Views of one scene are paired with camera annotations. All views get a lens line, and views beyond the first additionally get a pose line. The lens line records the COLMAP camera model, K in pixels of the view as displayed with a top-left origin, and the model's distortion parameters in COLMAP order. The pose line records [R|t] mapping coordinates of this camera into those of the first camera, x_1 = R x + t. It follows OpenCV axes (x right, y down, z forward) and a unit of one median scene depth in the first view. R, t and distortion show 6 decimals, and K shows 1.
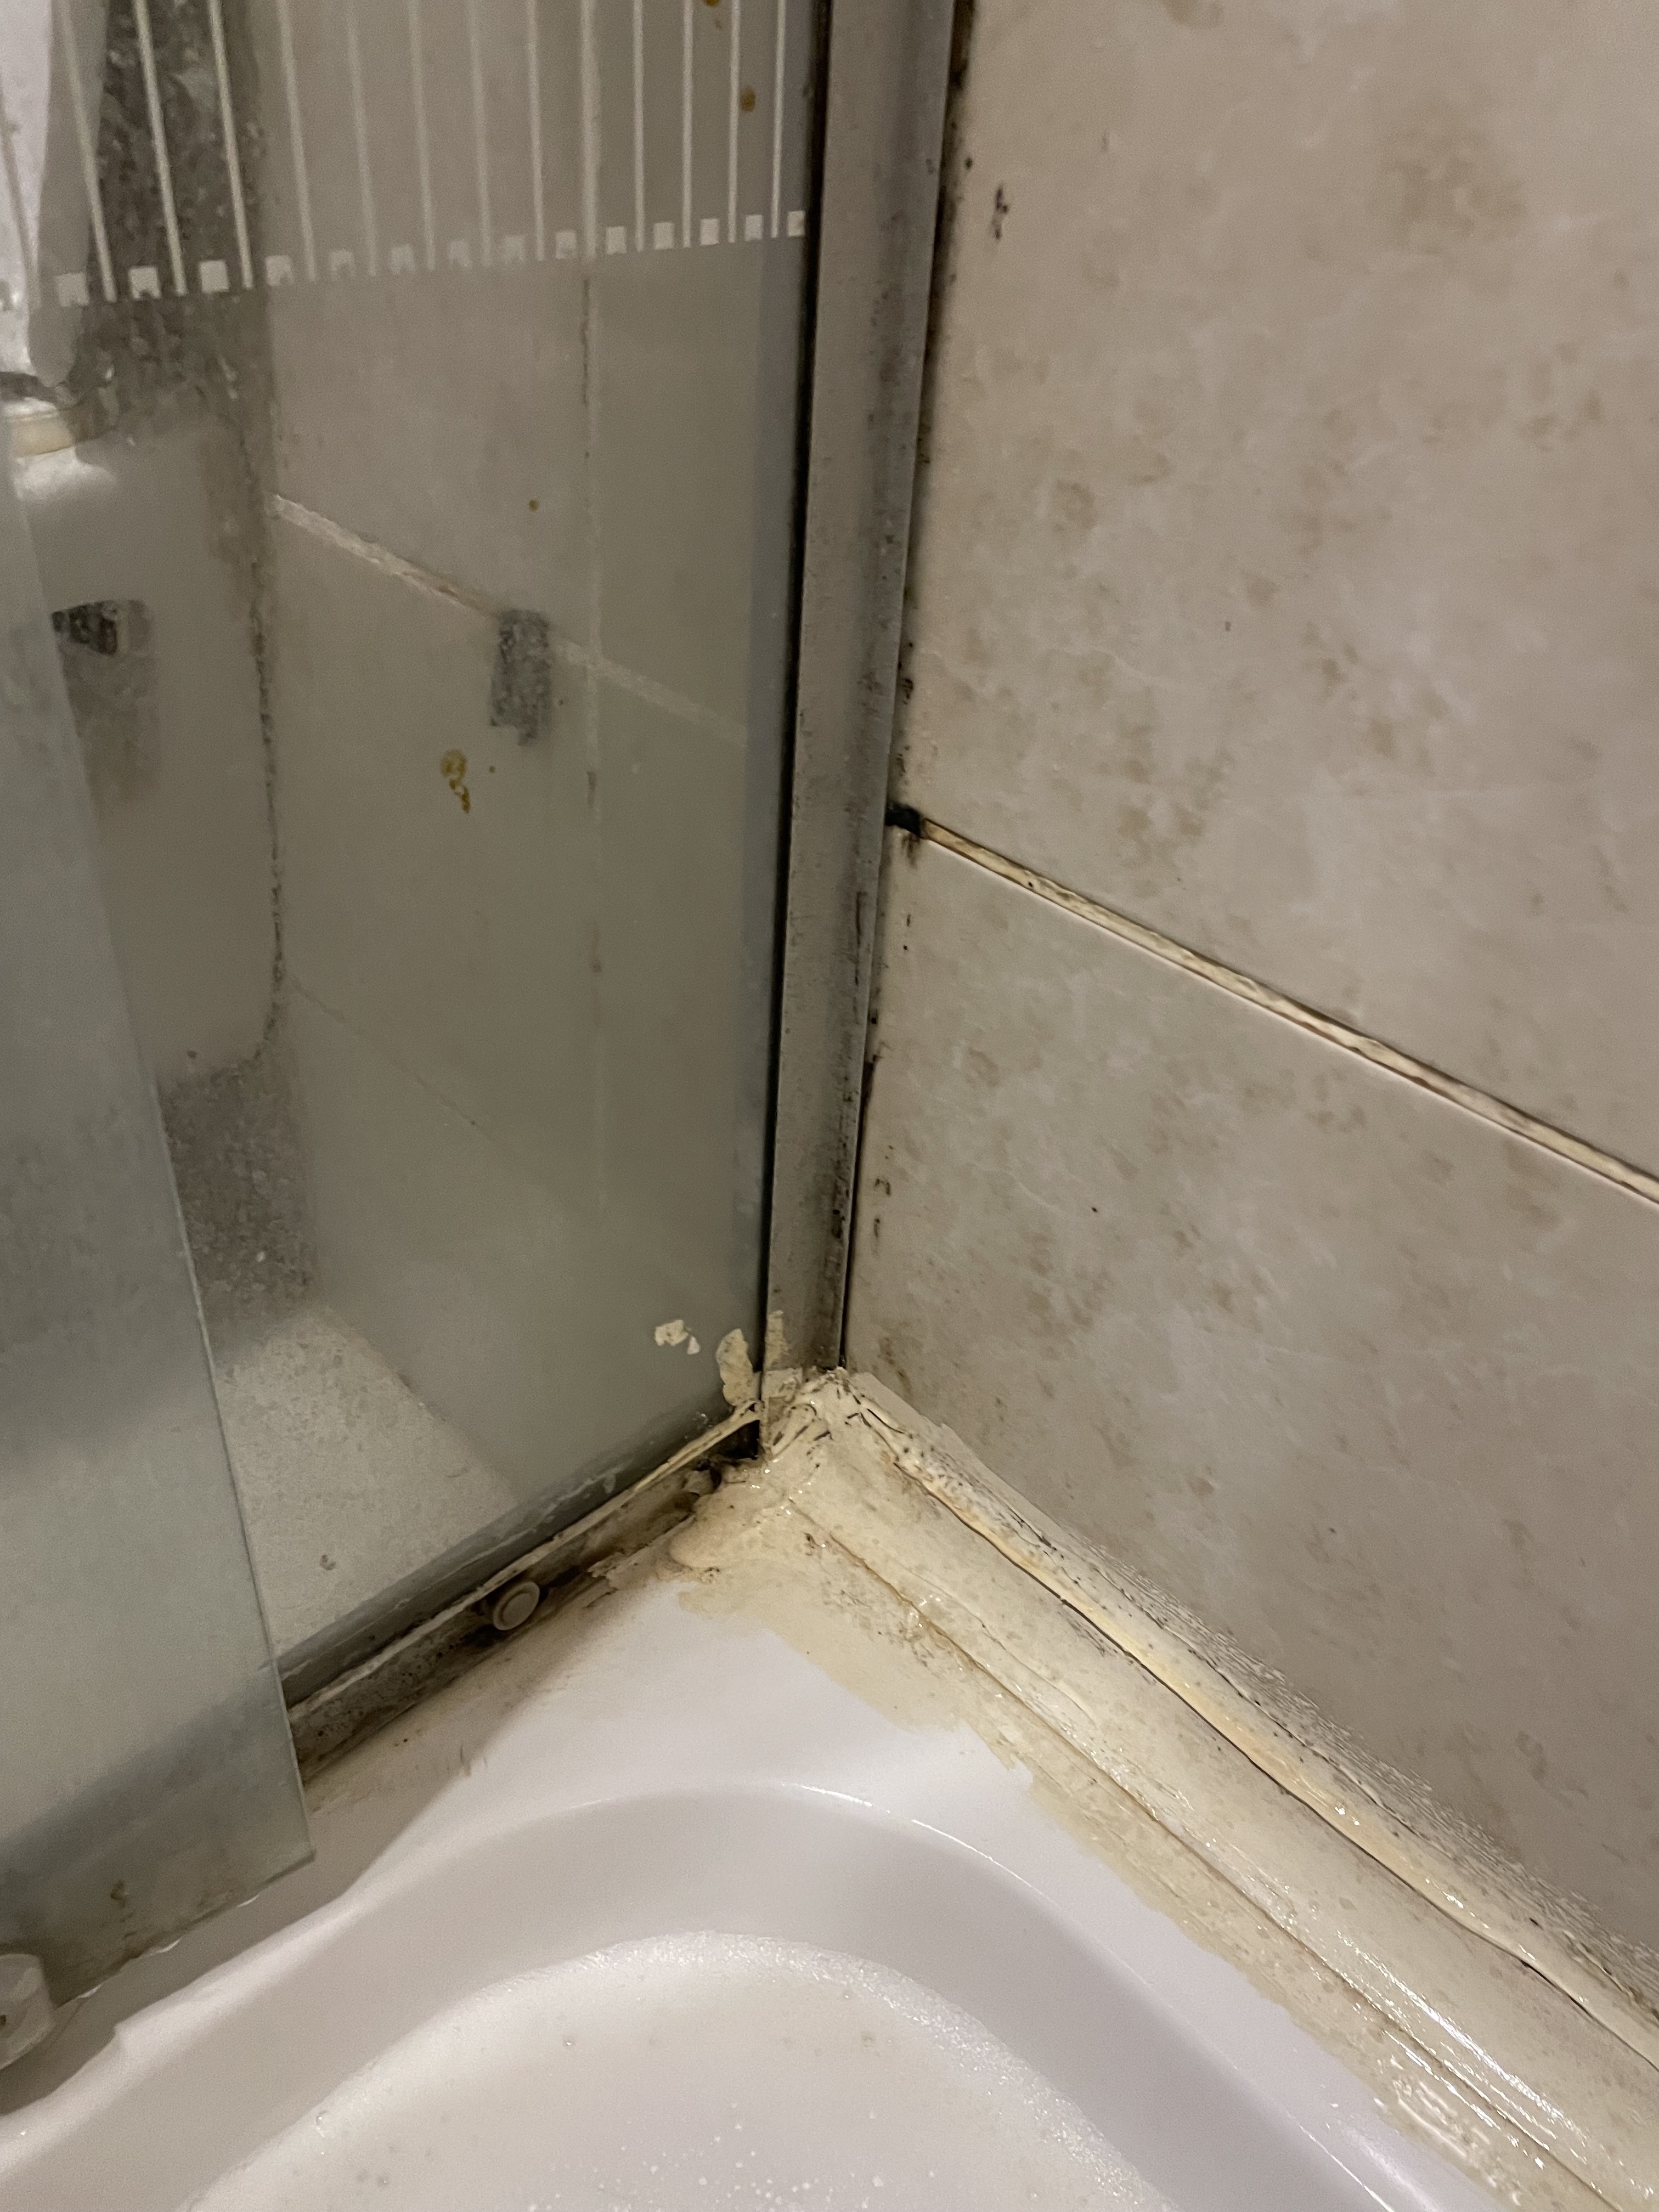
lens RADIAL K [[1671.7, 0, 811.4], [0, 1671.7, 1083.1], [0, 0, 1]] dist [0.067750, -0.107426]
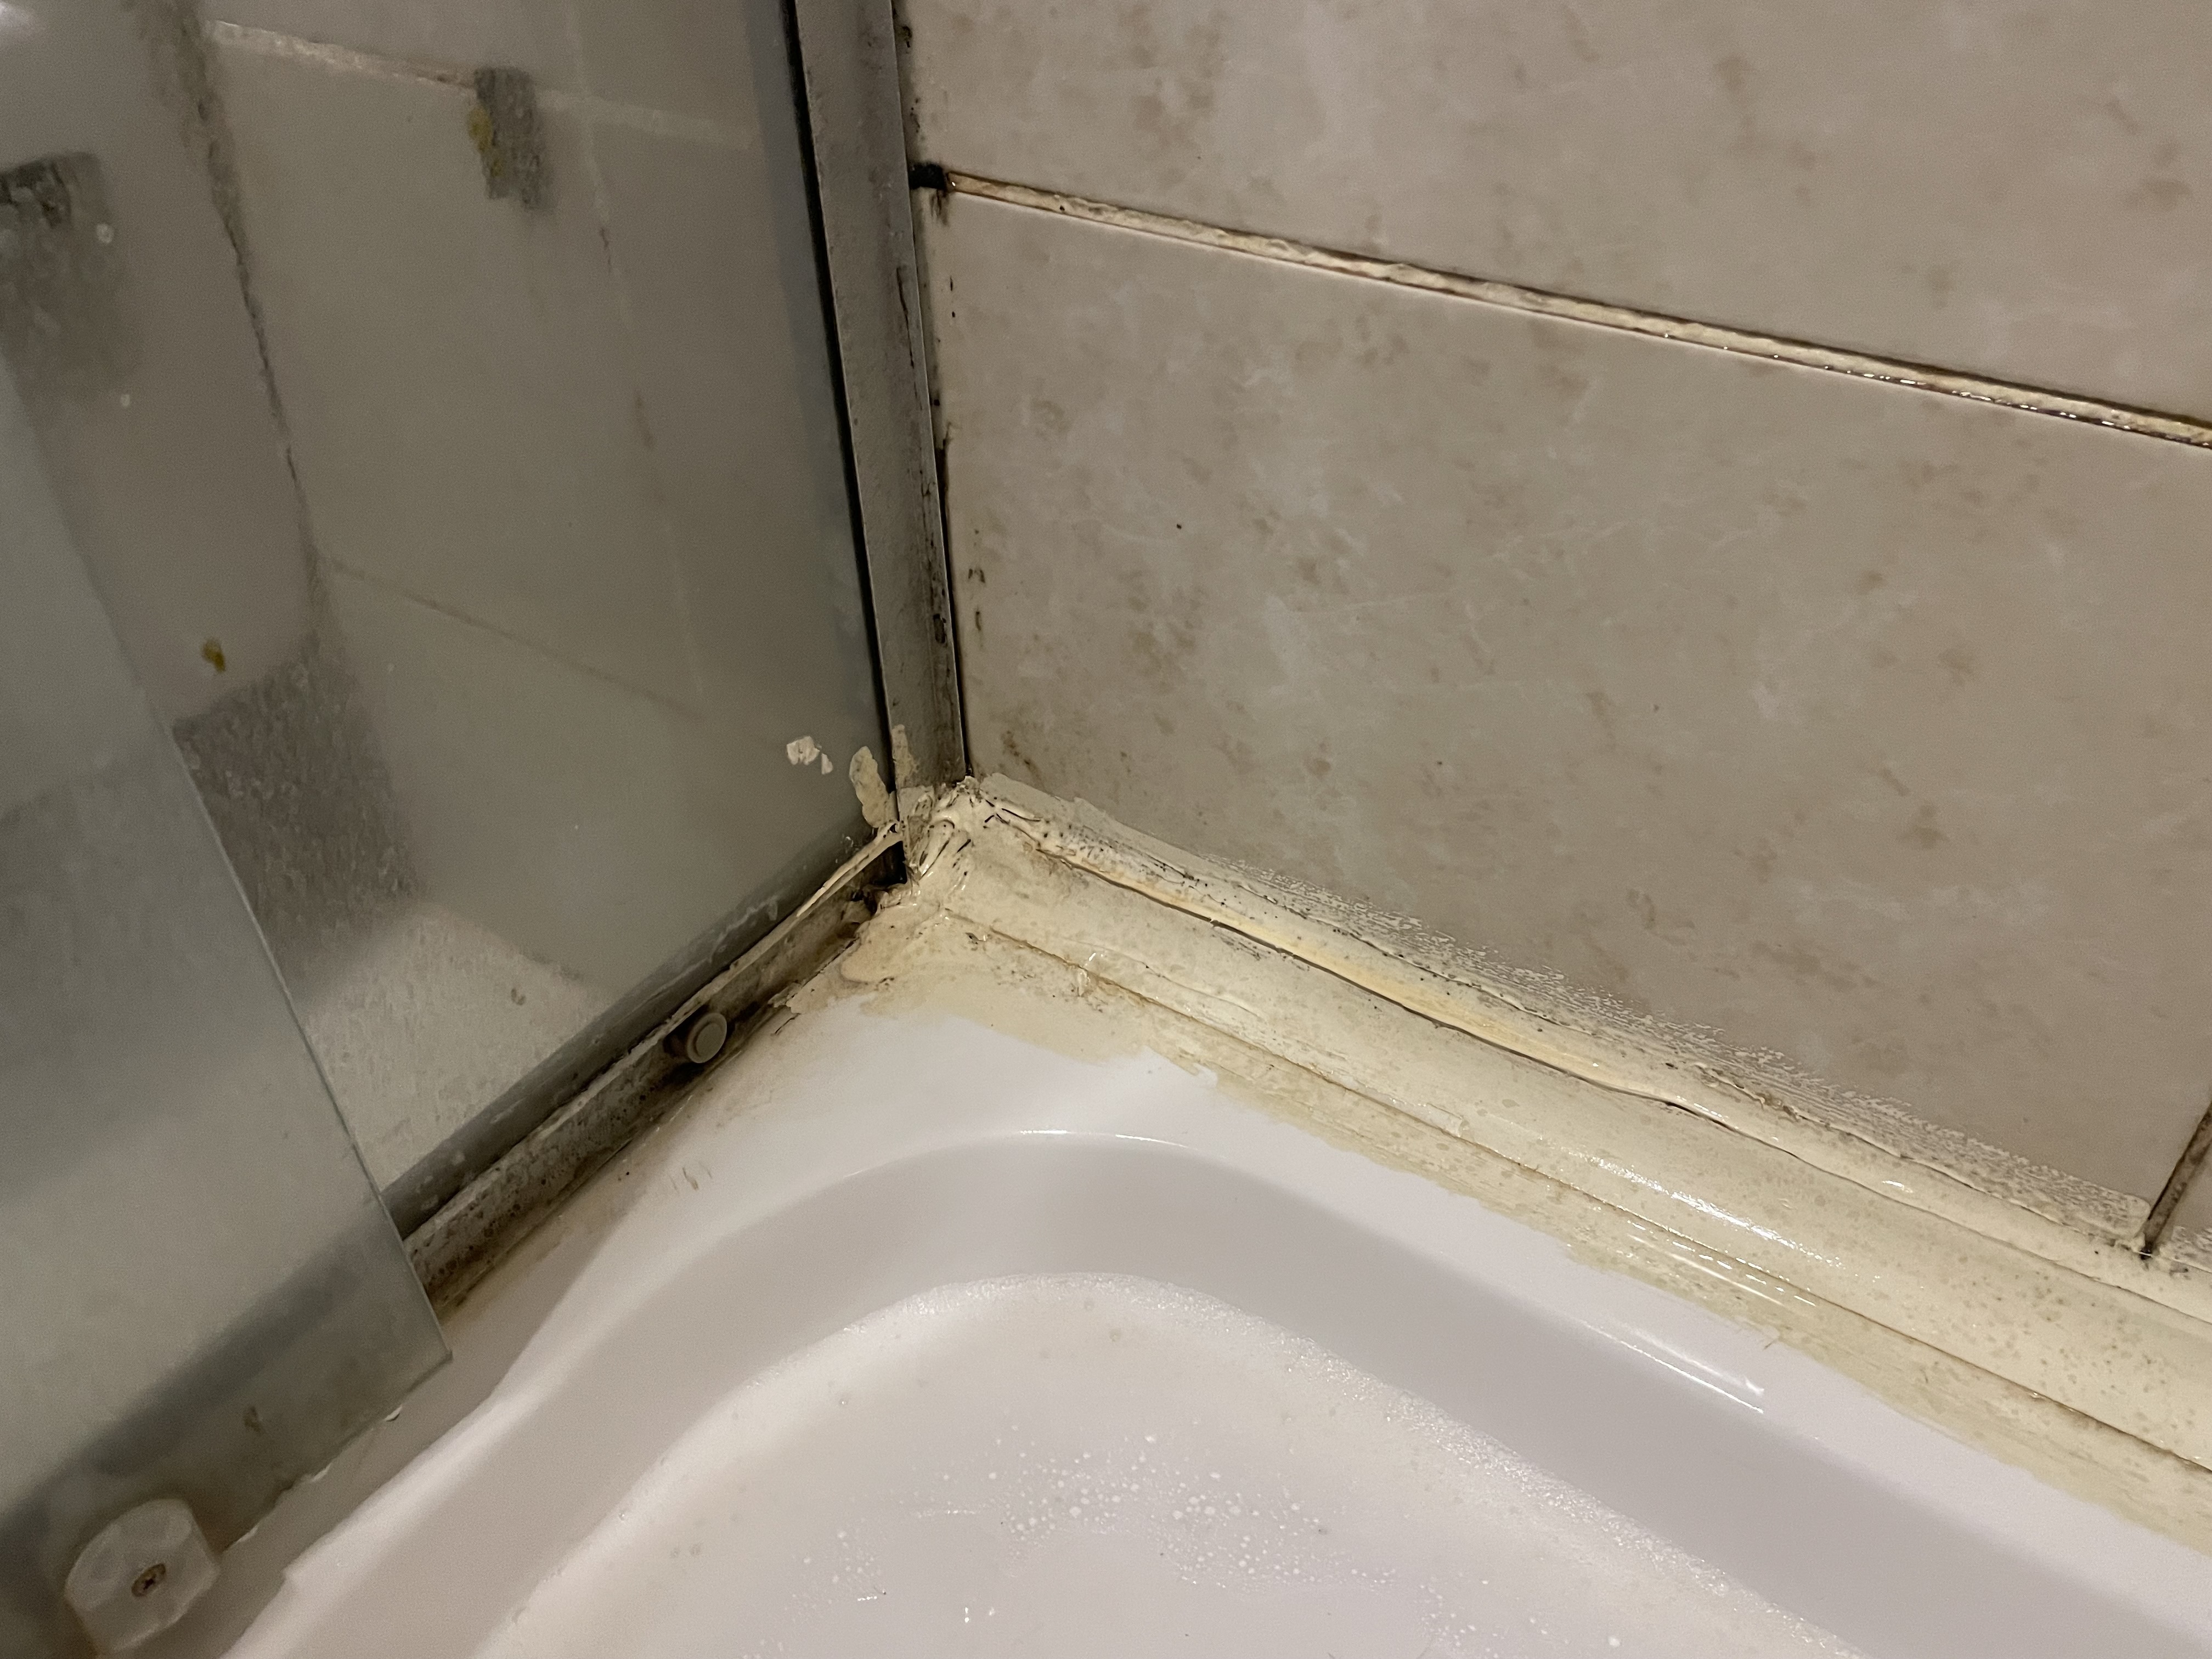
lens RADIAL K [[1671.7, 0, 1092.6], [0, 1671.7, 841.4], [0, 0, 1]] dist [0.067750, -0.107426]
pose [[0.973023, -0.197796, 0.118758, -0.046957], [0.188834, 0.978529, 0.082598, 0.164792], [-0.132545, -0.057944, 0.989482, -0.051033]]
